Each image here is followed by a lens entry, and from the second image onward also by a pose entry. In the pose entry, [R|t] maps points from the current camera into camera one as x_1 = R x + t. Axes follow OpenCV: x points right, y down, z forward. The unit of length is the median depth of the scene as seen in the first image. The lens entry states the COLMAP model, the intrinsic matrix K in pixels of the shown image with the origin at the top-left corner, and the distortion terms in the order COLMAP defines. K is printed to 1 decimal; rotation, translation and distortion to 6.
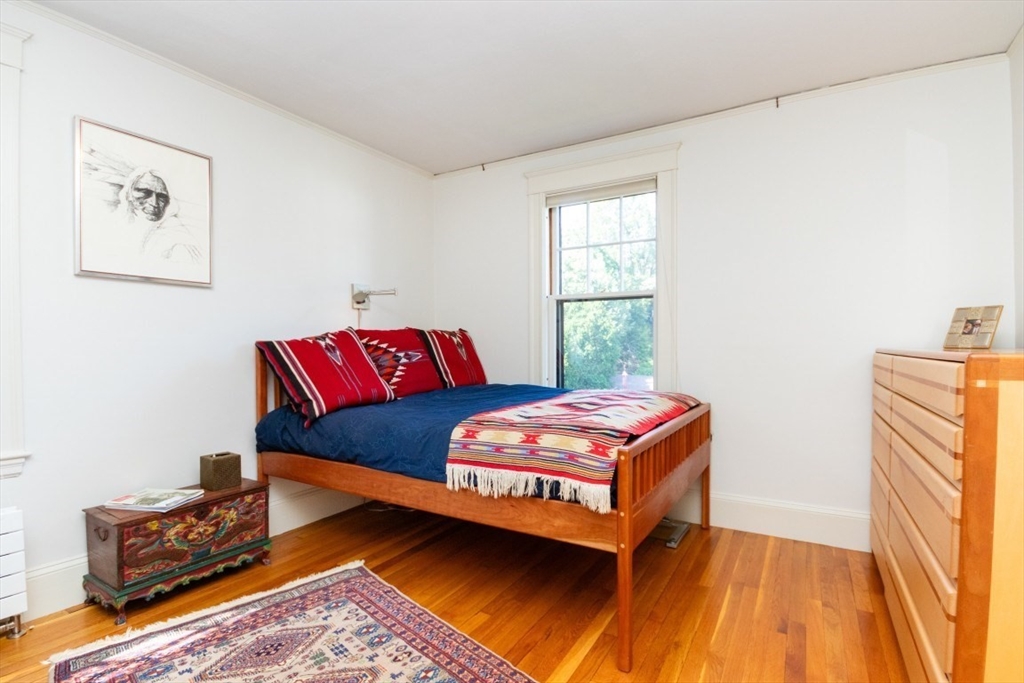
lens RADIAL K [[488.9, 0, 509.6], [0, 488.9, 348.1], [0, 0, 1]] dist [0.003804, 0.000266]
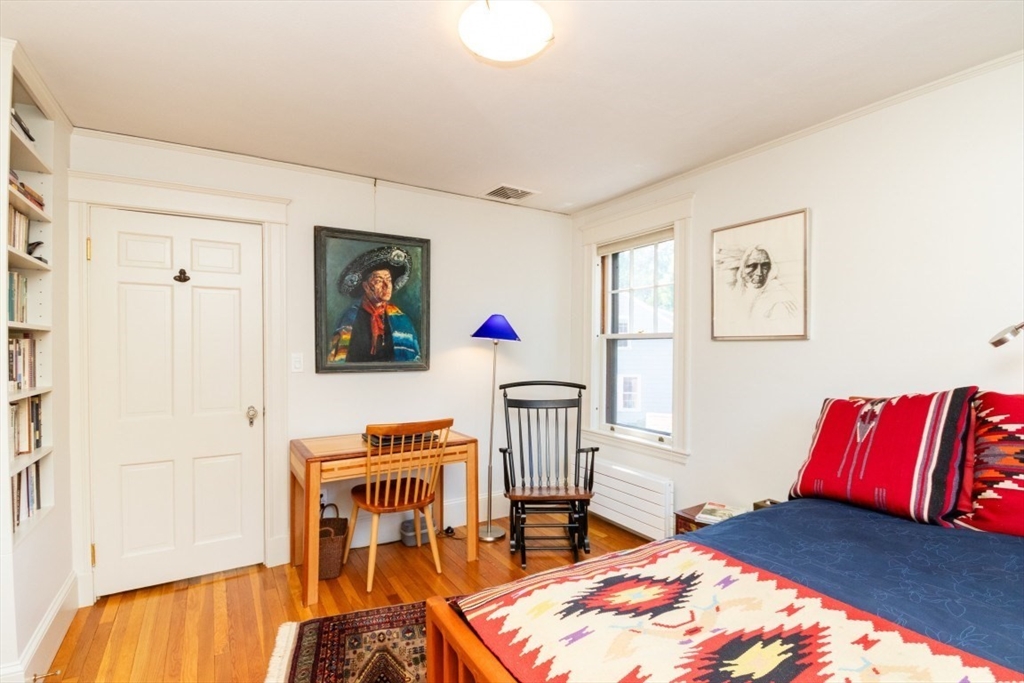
lens RADIAL K [[488.9, 0, 512.5], [0, 488.9, 341.8], [0, 0, 1]] dist [0.003804, 0.000266]
pose [[-0.441526, 0.002672, -0.897245, 0.609135], [0.001878, 0.999996, 0.002054, -0.132646], [0.897247, -0.000778, -0.441529, 0.992076]]
